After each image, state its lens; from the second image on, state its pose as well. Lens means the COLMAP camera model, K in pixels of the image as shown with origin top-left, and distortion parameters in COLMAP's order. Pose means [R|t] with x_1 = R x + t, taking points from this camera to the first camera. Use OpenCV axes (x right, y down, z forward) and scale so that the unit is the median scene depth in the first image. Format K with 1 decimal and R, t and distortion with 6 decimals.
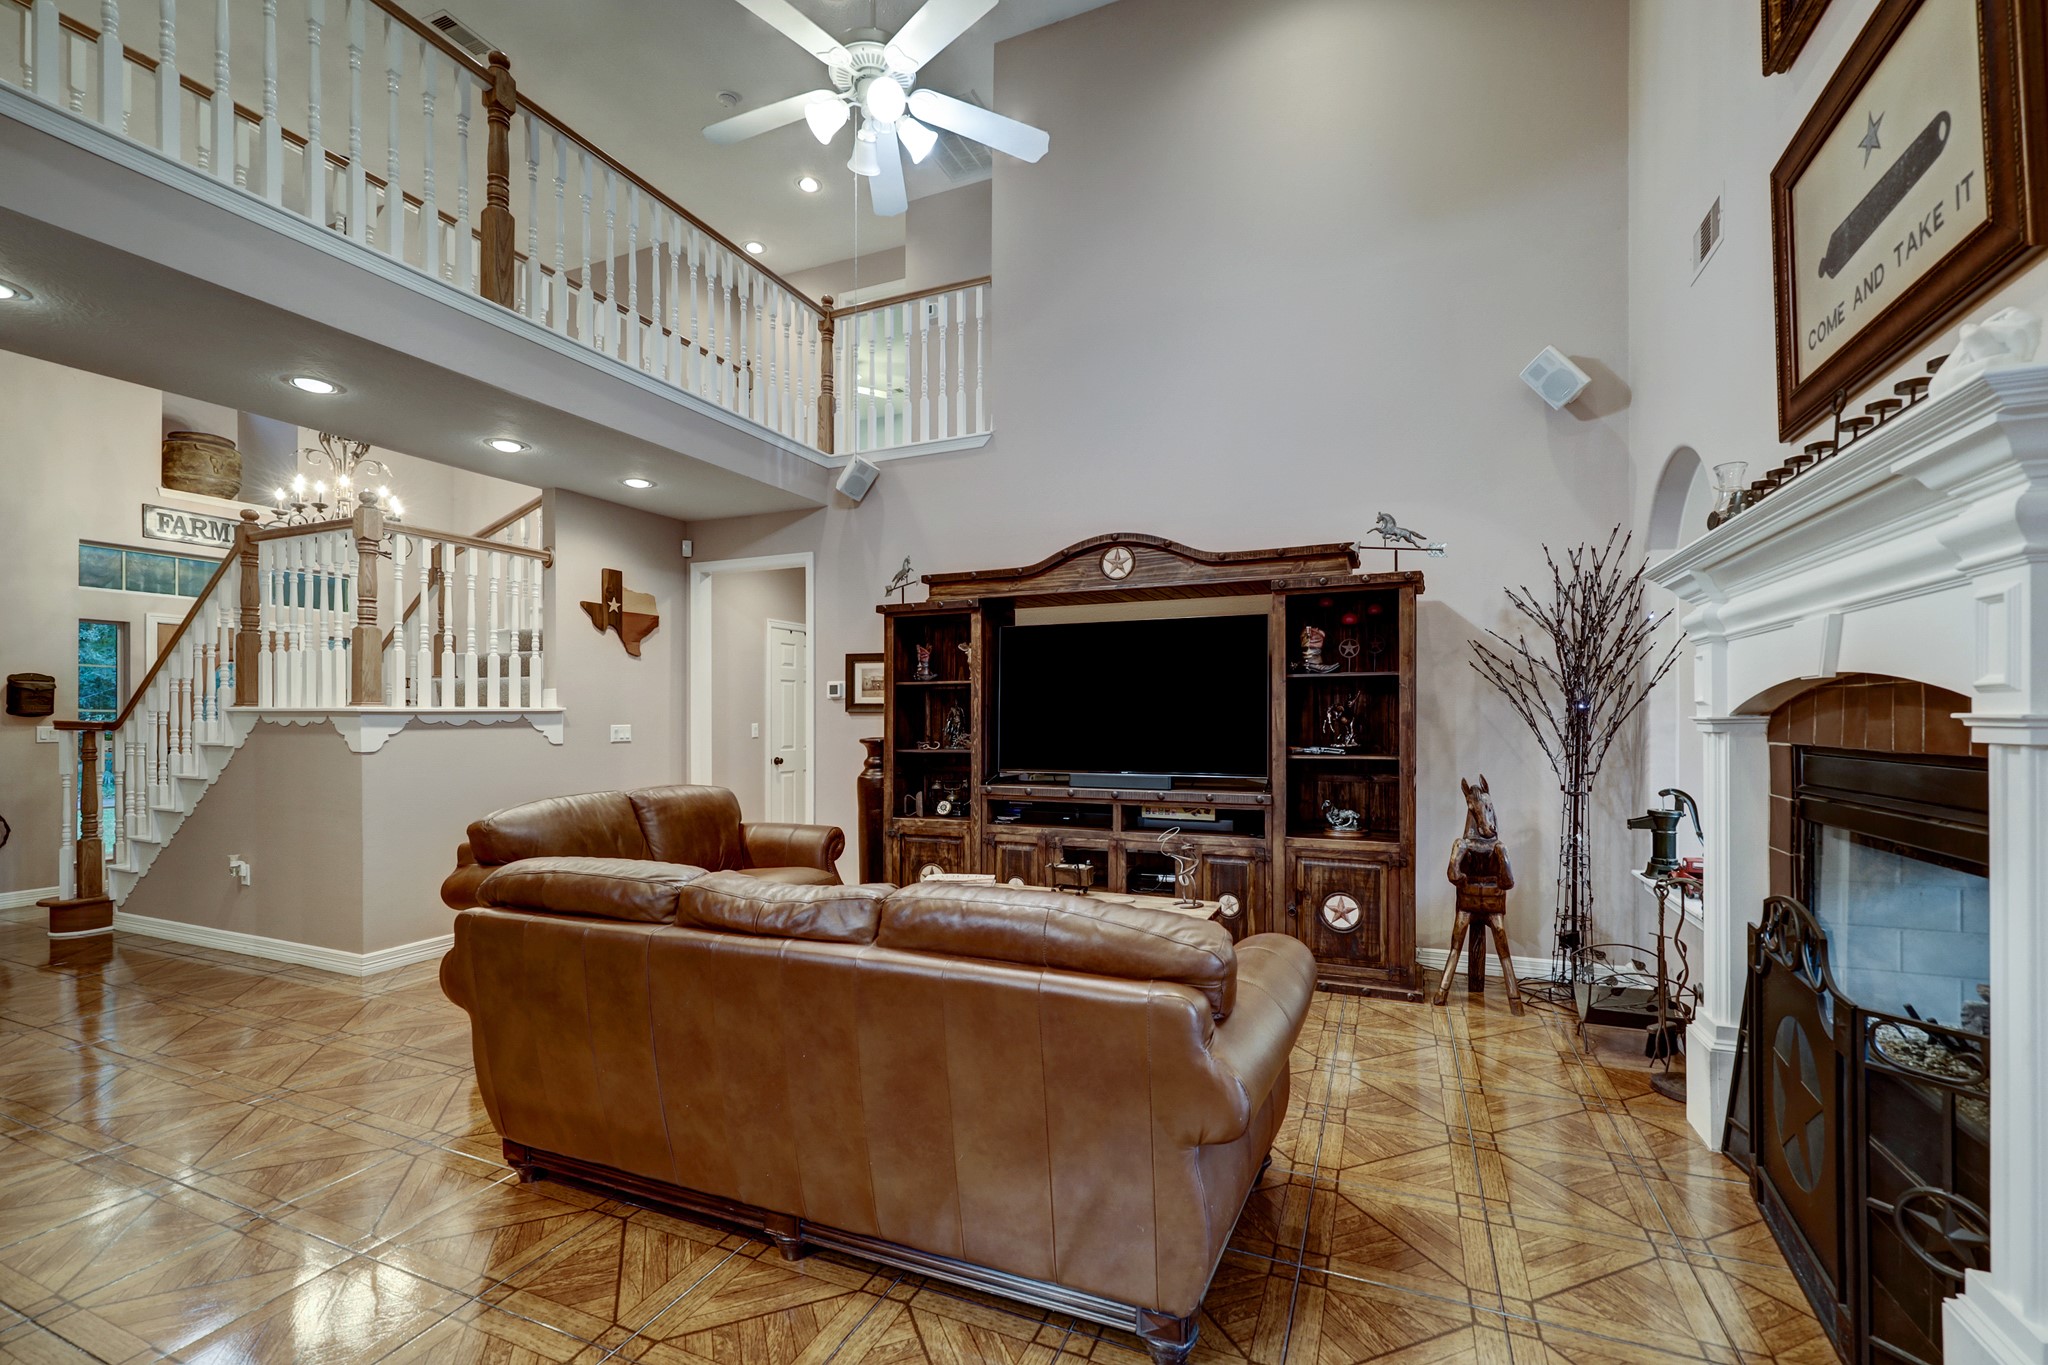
lens RADIAL K [[841.4, 0, 1015.4], [0, 841.4, 701.9], [0, 0, 1]] dist [-0.001901, 0.000062]
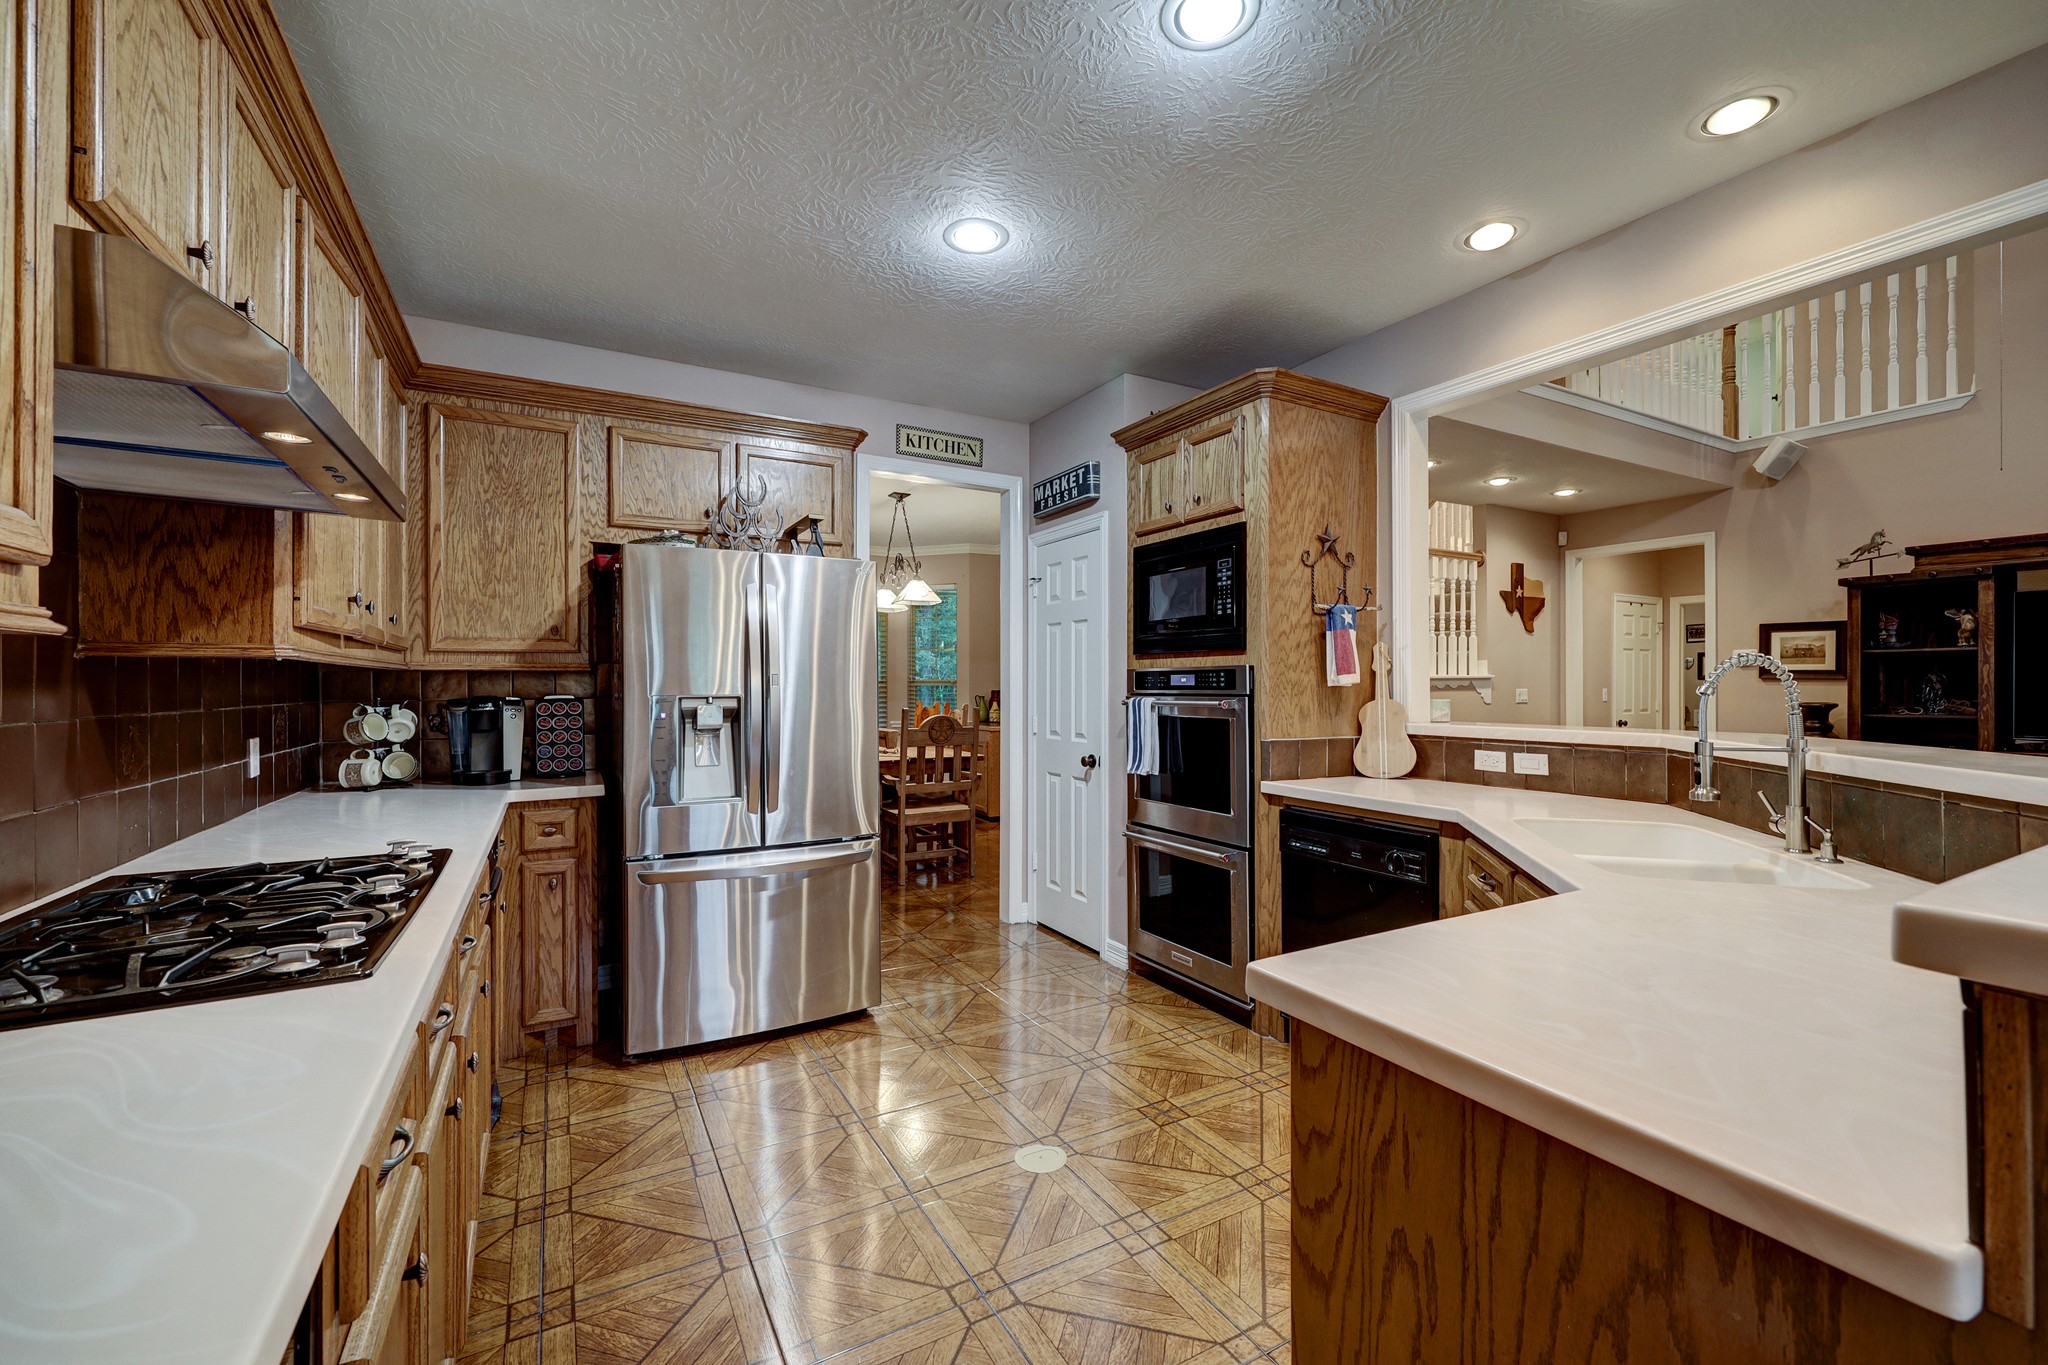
lens RADIAL K [[841.4, 0, 1033.4], [0, 841.4, 683.4], [0, 0, 1]] dist [-0.001901, 0.000062]
pose [[0.810749, 0.003410, -0.585384, -0.335318], [0.007617, 0.999837, 0.016375, -0.006423], [0.585345, -0.017735, 0.810590, -0.424590]]
